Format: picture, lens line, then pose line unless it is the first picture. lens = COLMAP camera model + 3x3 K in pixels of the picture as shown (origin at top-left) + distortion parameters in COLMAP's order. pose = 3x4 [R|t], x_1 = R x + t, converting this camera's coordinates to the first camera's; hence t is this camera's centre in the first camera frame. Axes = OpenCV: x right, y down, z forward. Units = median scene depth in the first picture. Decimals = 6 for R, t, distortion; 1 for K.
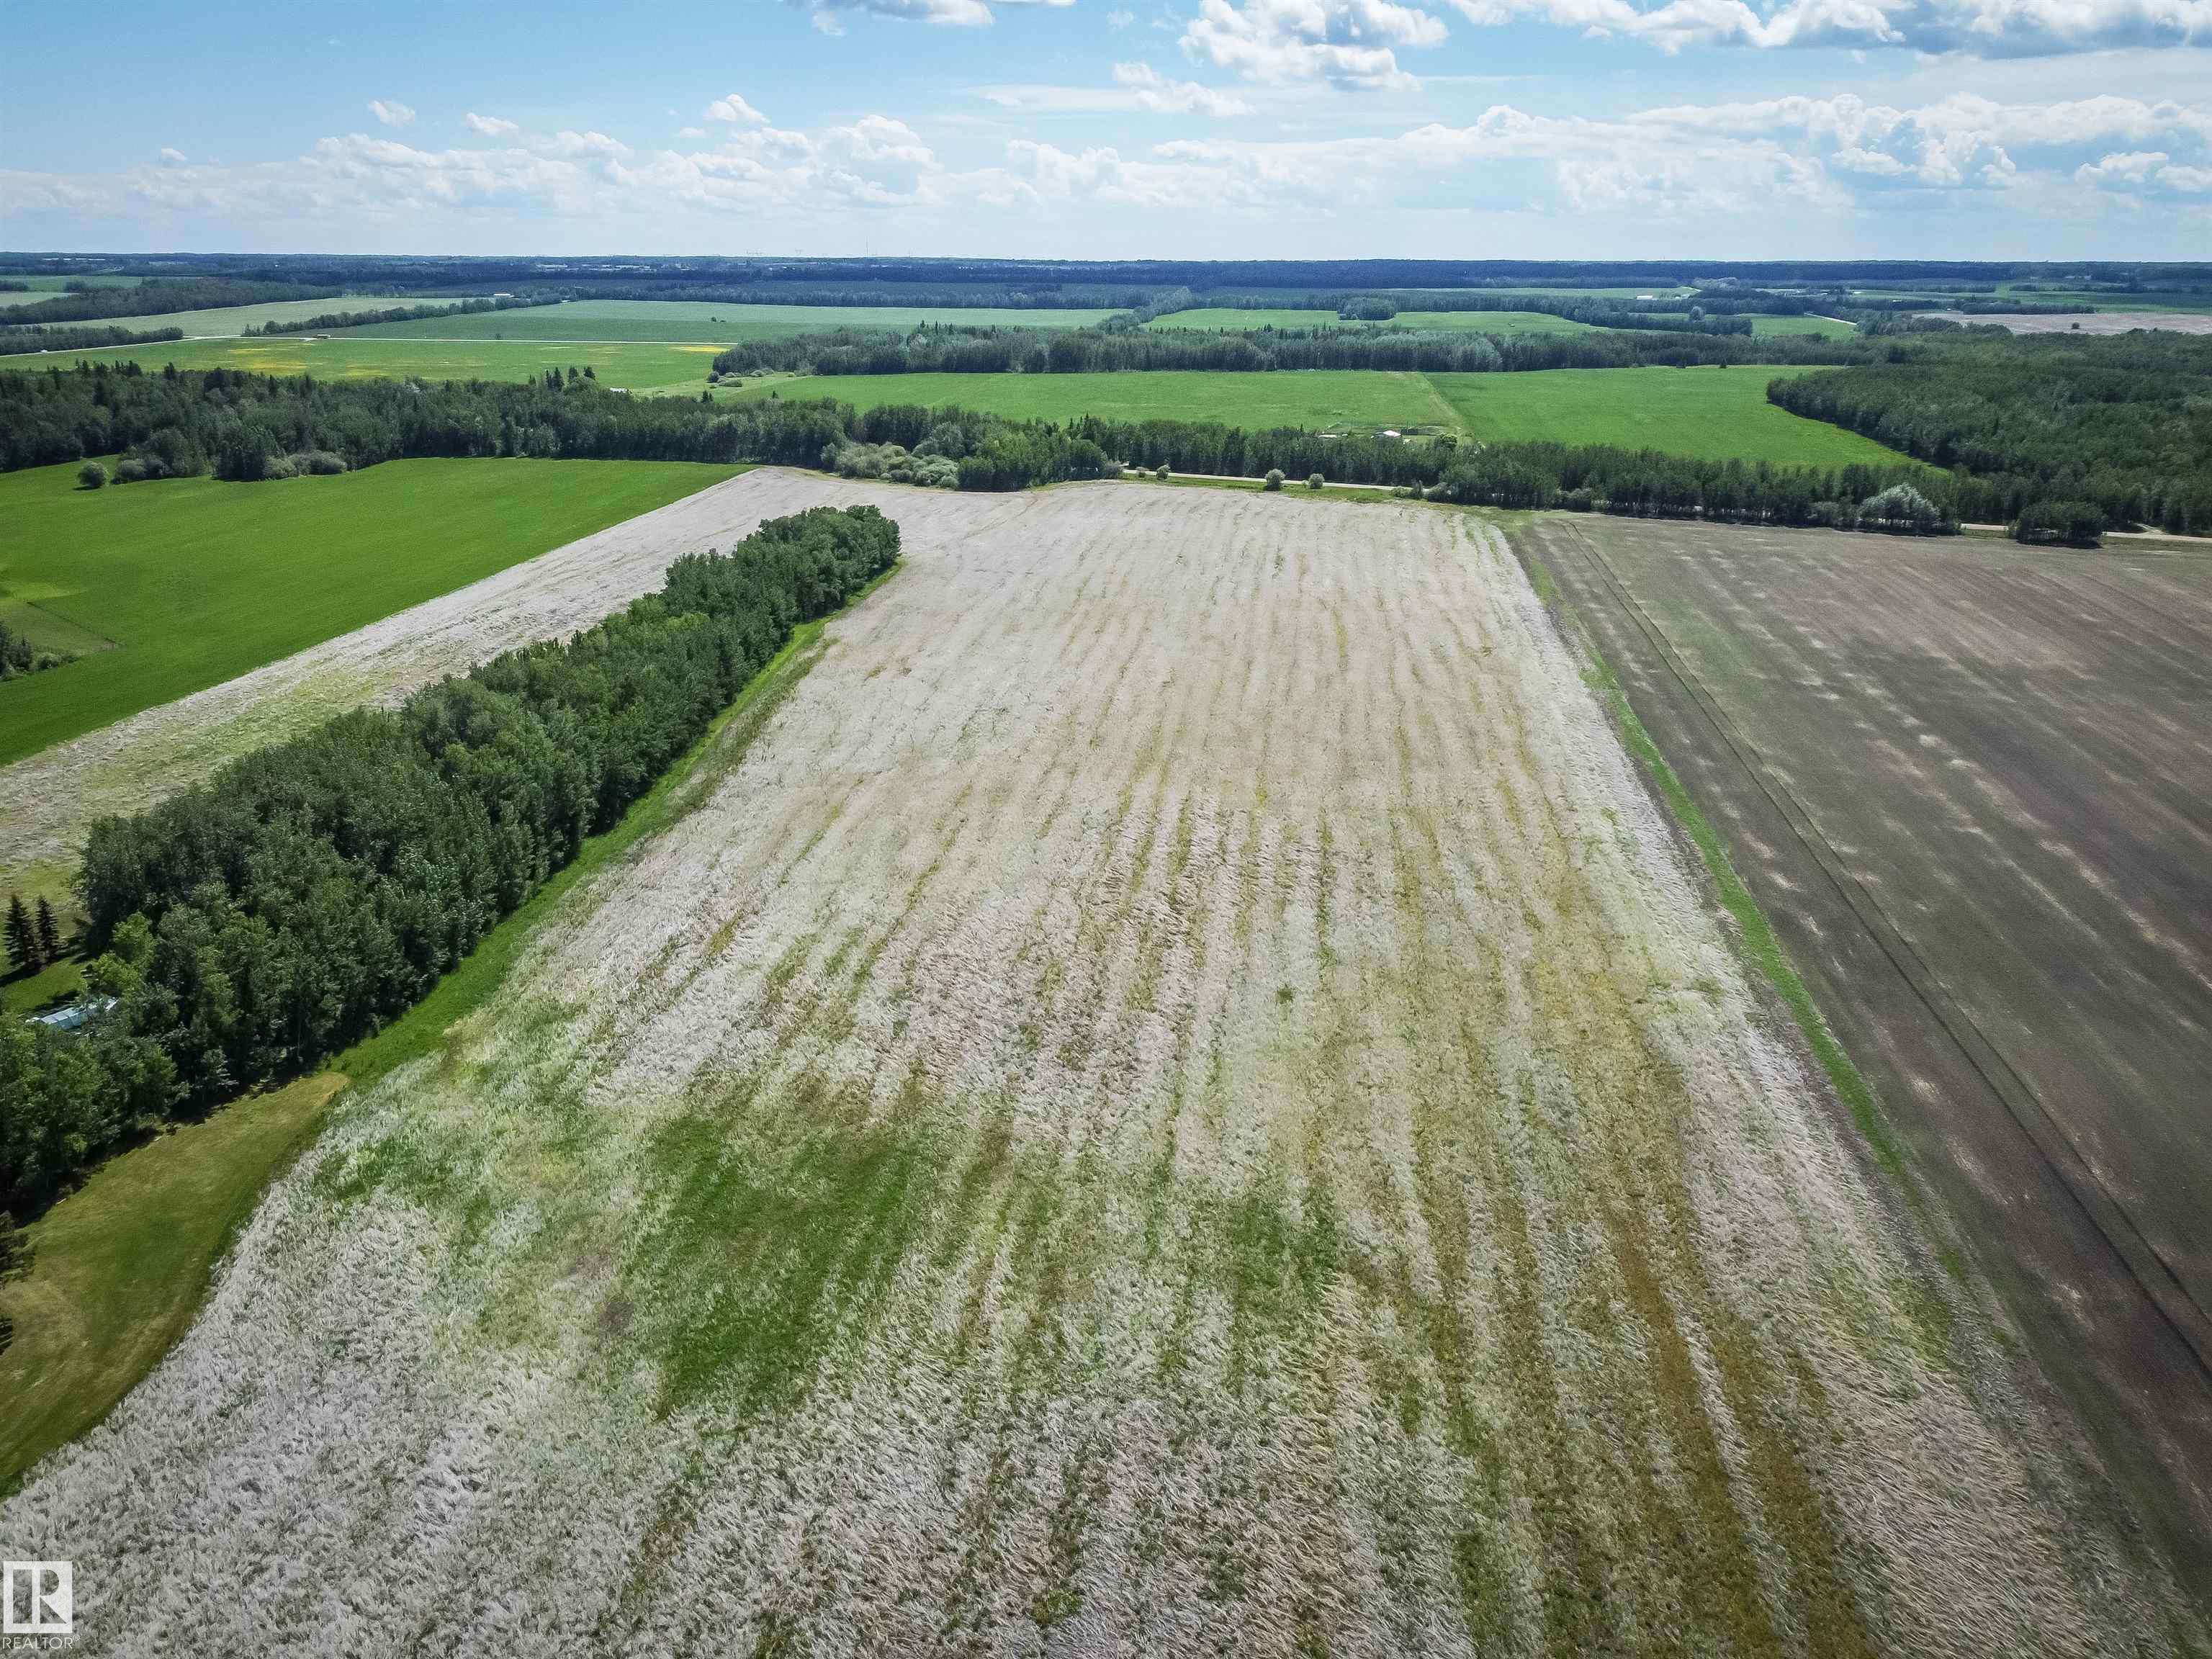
lens RADIAL K [[1673.8, 0, 1103.6], [0, 1673.8, 803.4], [0, 0, 1]] dist [0.004681, -0.005249]
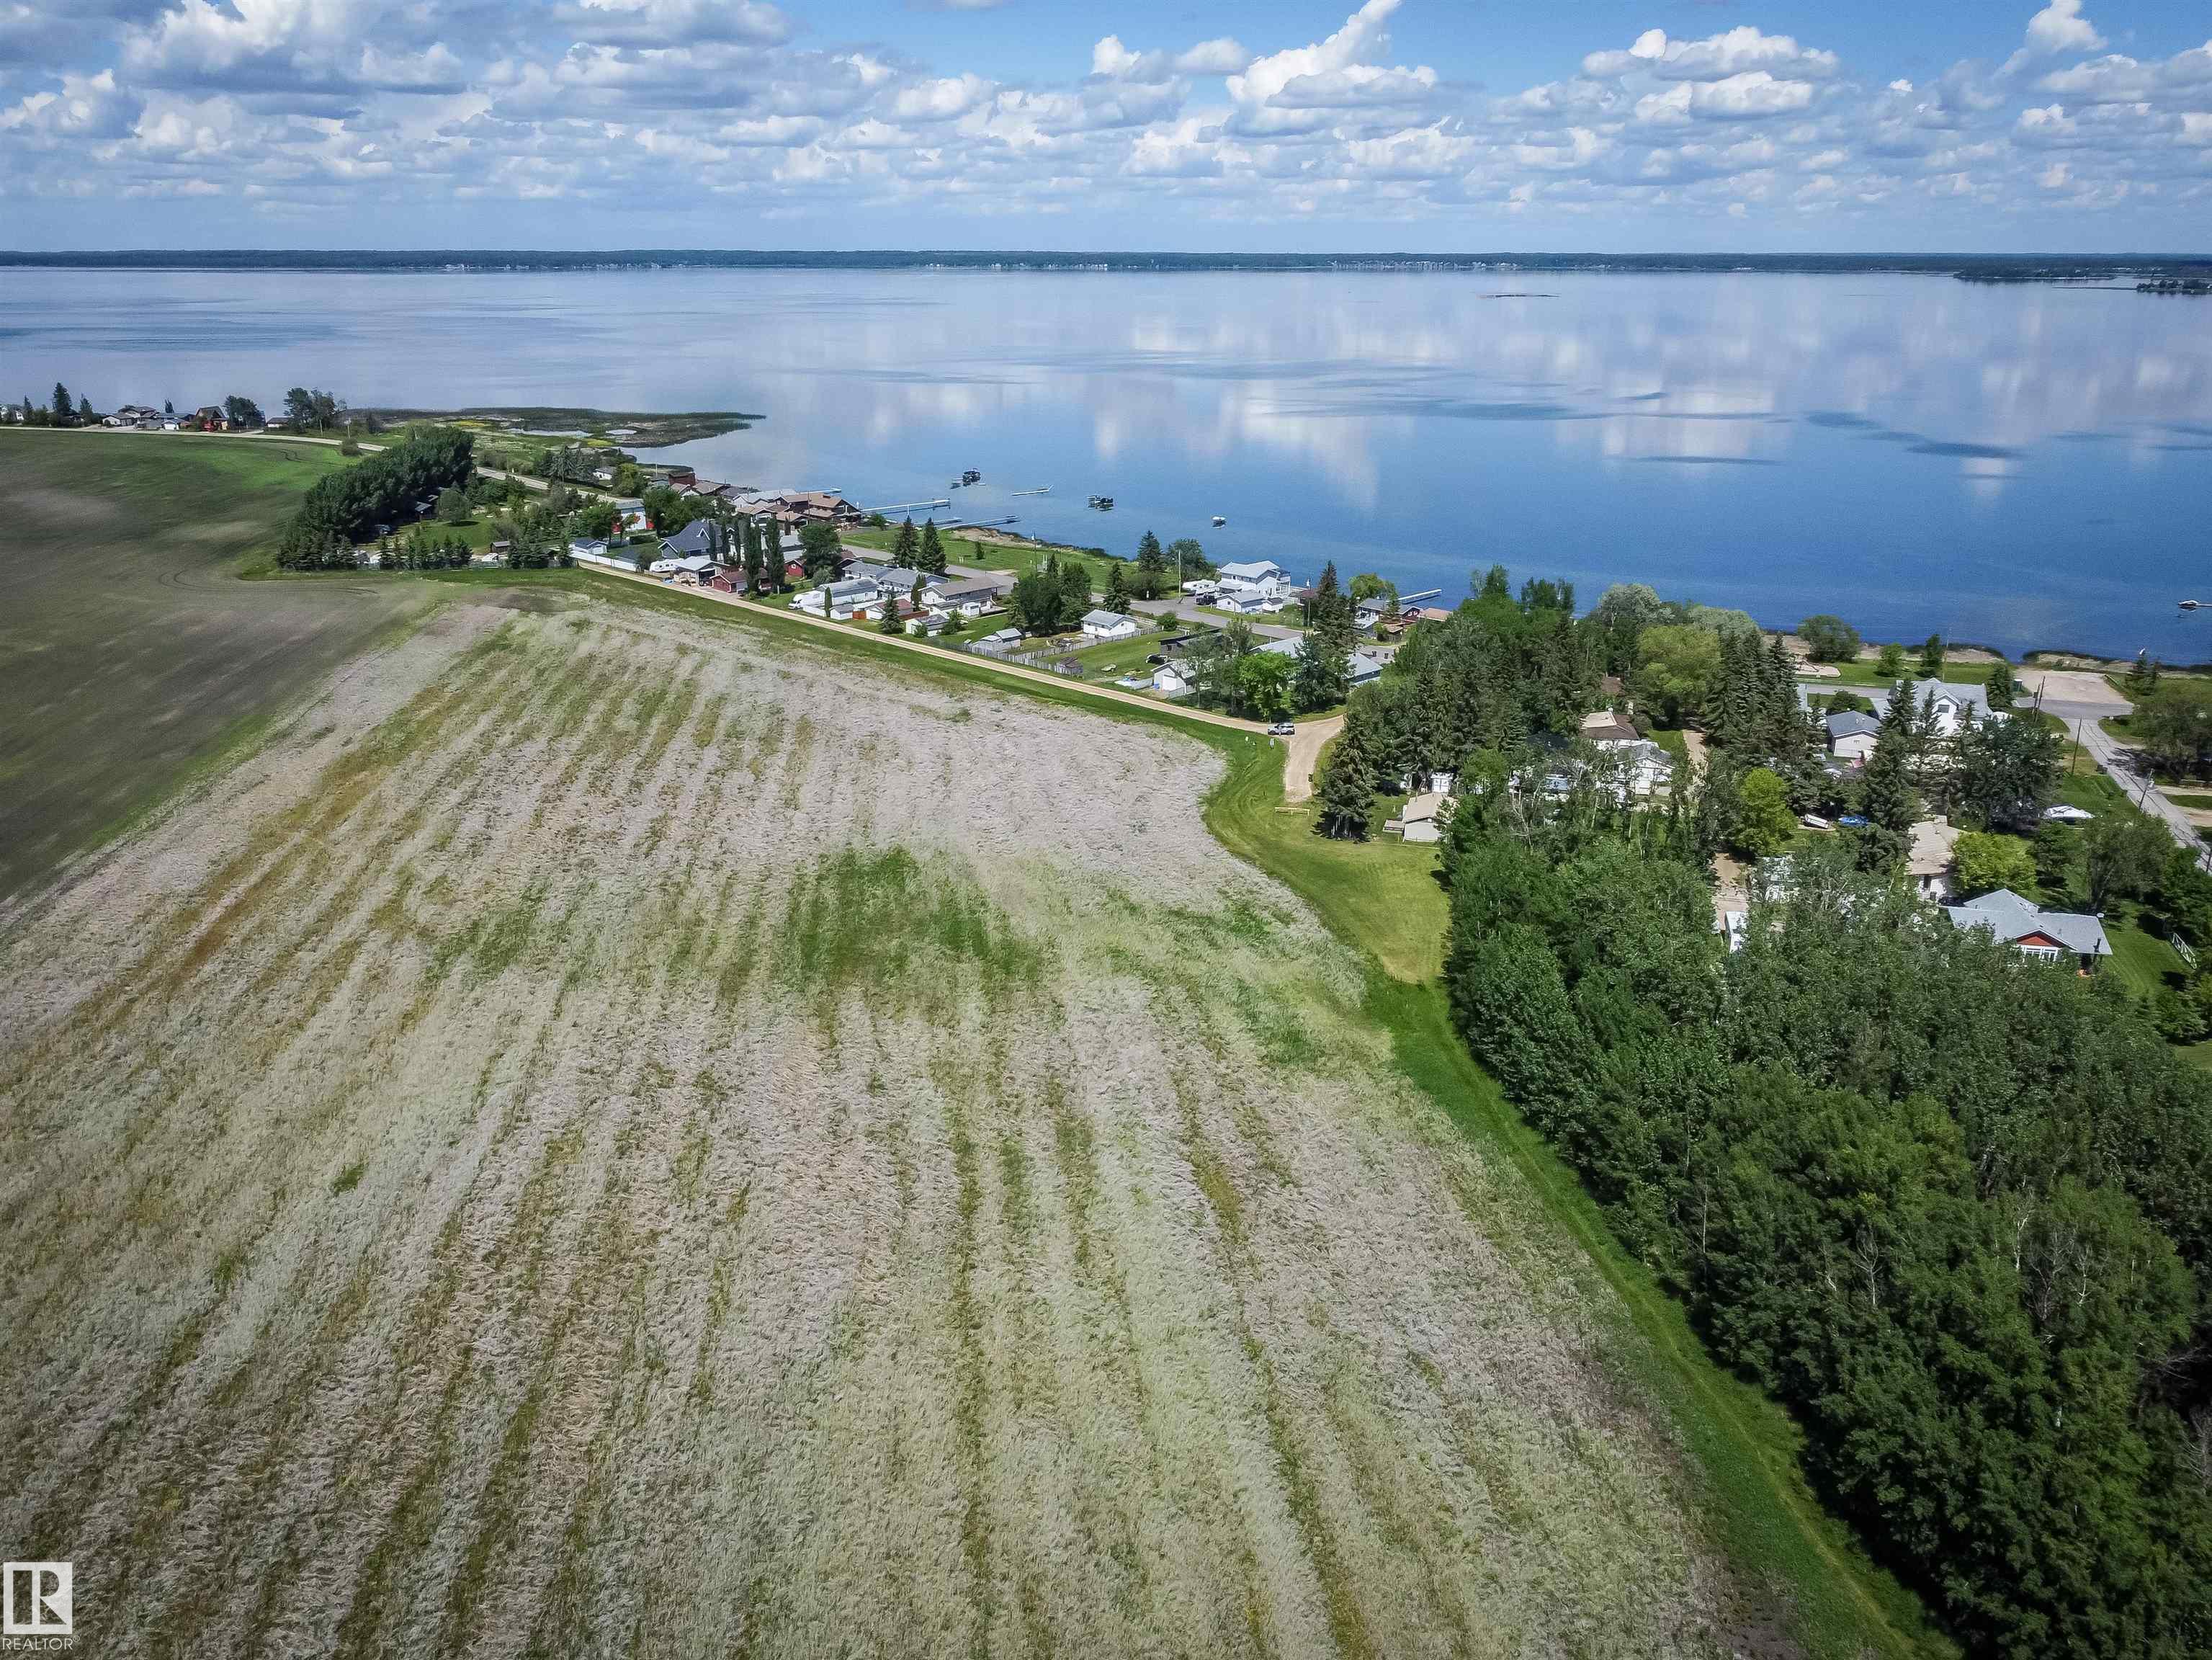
lens RADIAL K [[1729.2, 0, 1106.0], [0, 1729.2, 830.0], [0, 0, 1]] dist [0.009502, -0.014084]
pose [[-0.973571, 0.068274, -0.217940, -0.016815], [-0.075899, 0.803309, 0.590706, -0.142359], [0.215403, 0.591636, -0.776897, 0.480917]]
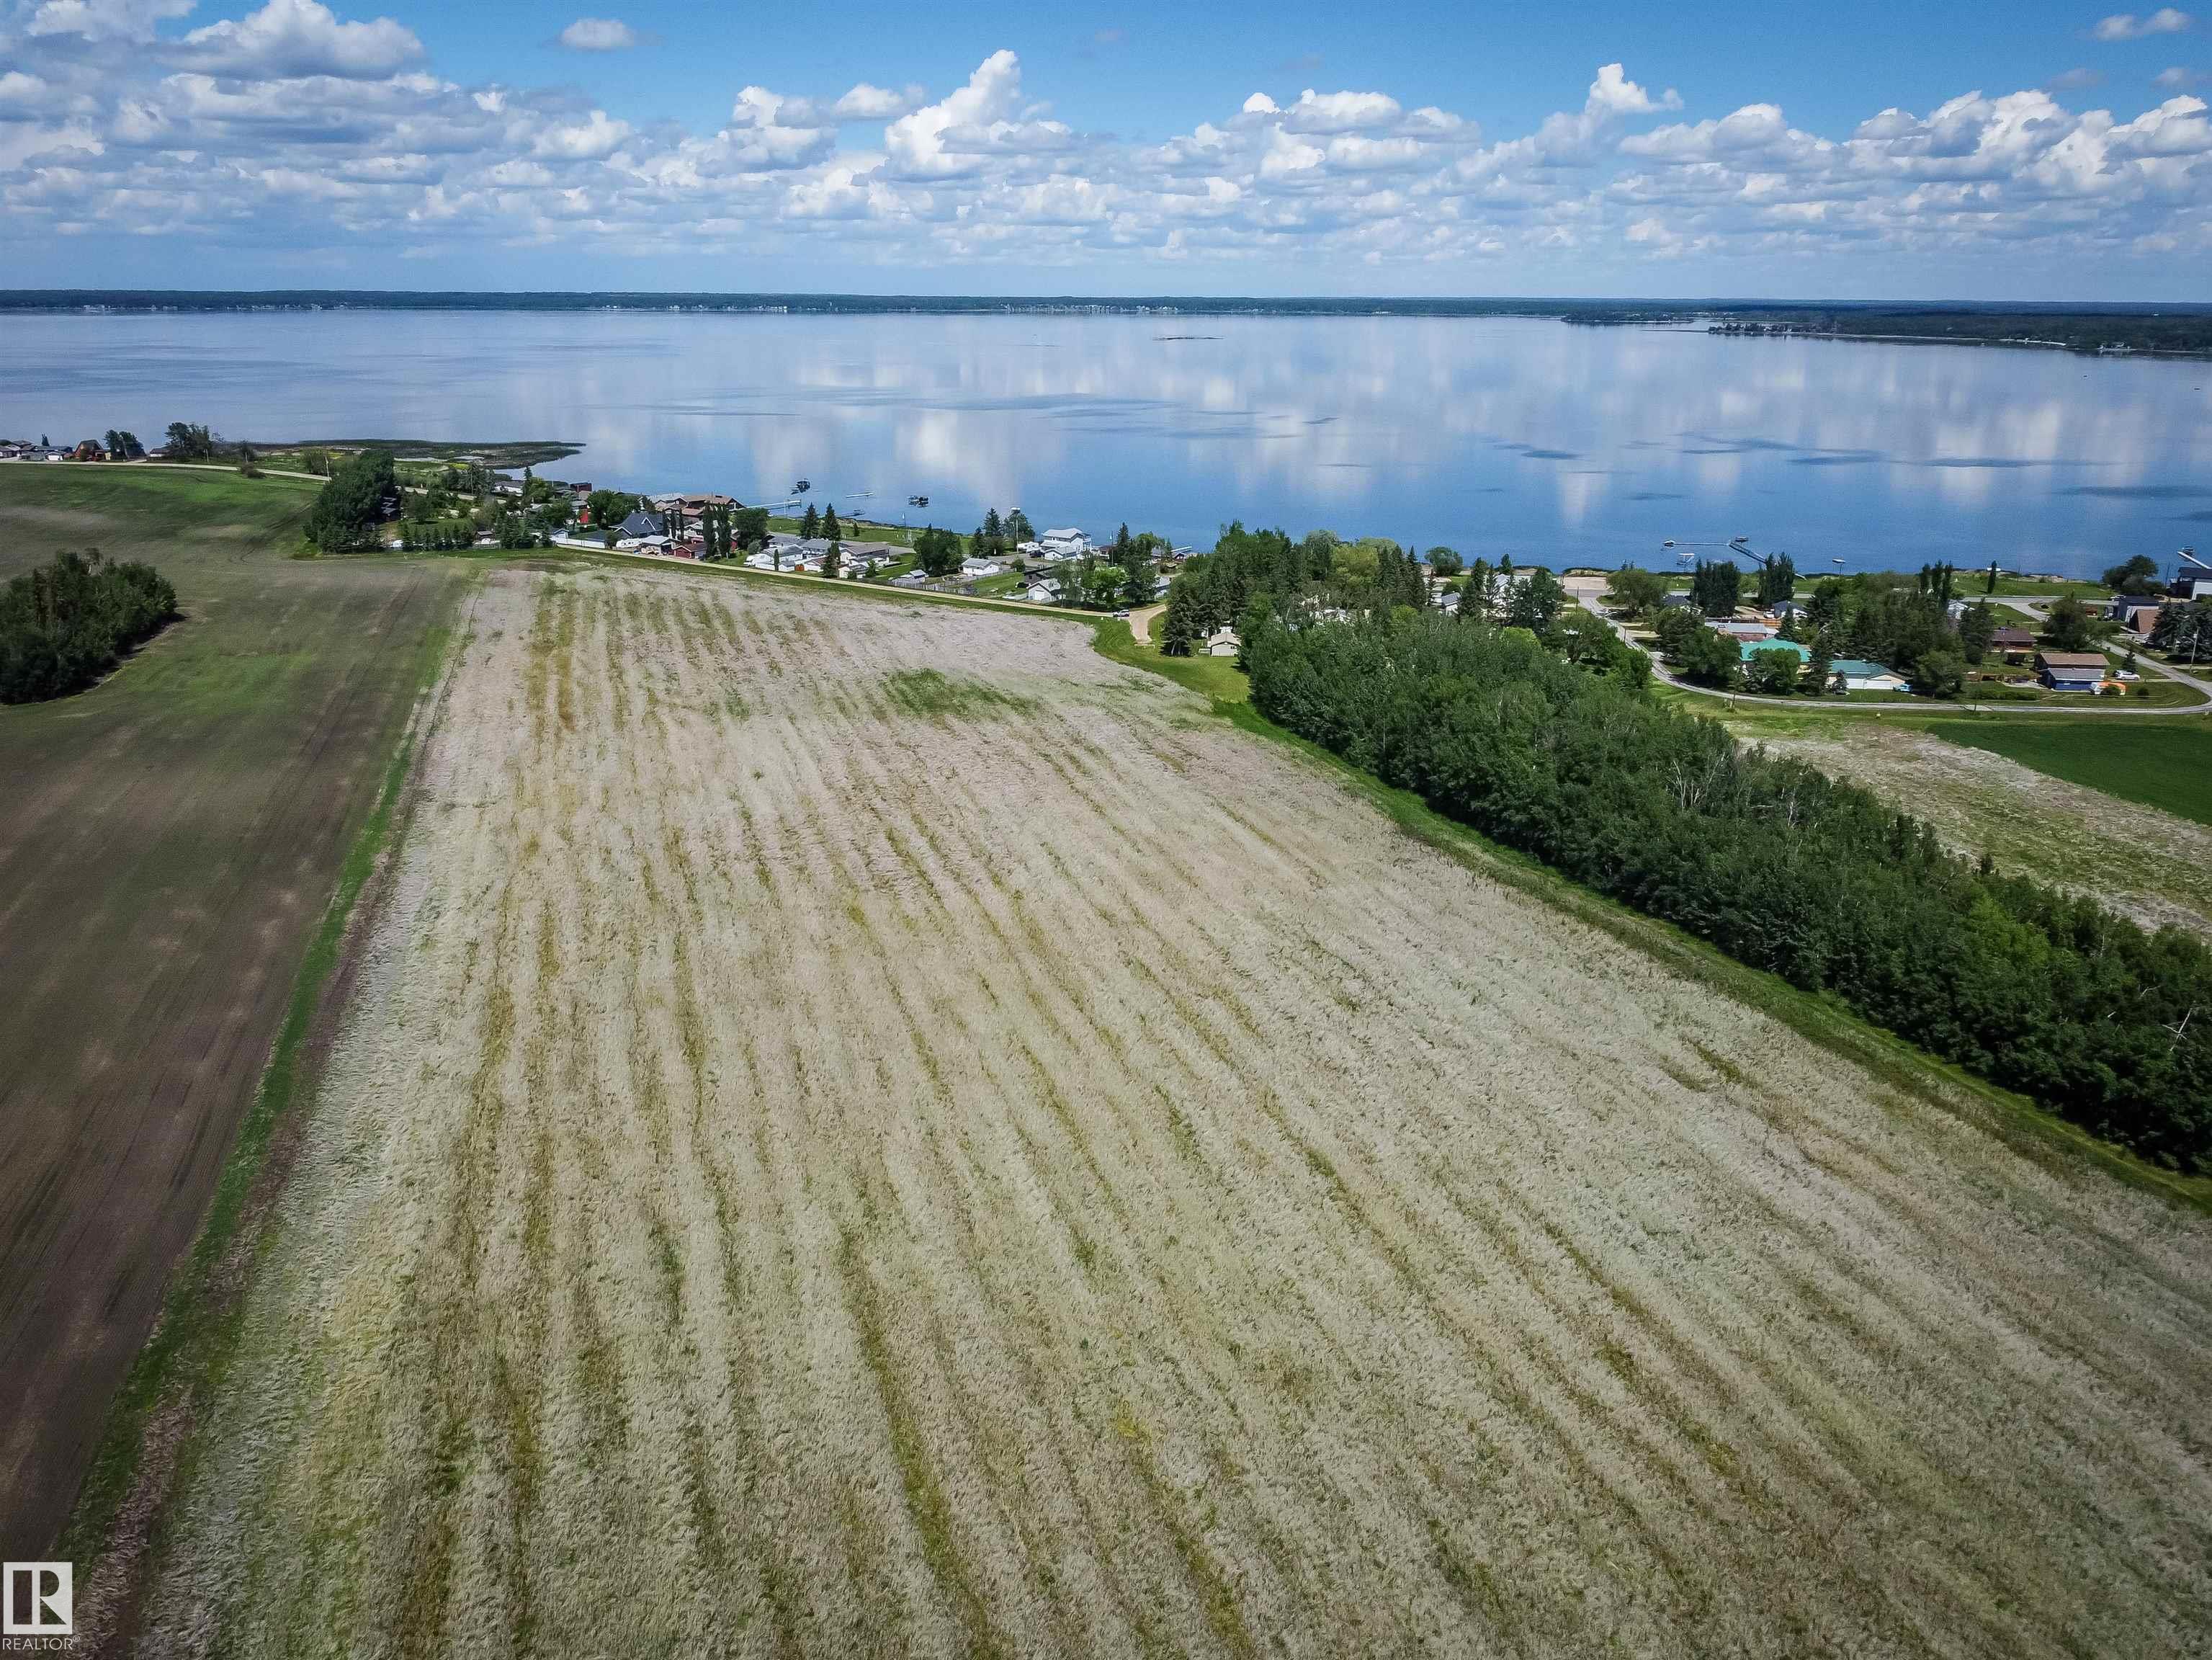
lens RADIAL K [[1729.2, 0, 1106.0], [0, 1729.2, 830.0], [0, 0, 1]] dist [0.009502, -0.014084]
pose [[-0.914797, 0.112150, -0.388031, 0.130894], [-0.134456, 0.821337, 0.554371, -0.224591], [0.380877, 0.559311, -0.736277, 0.699836]]
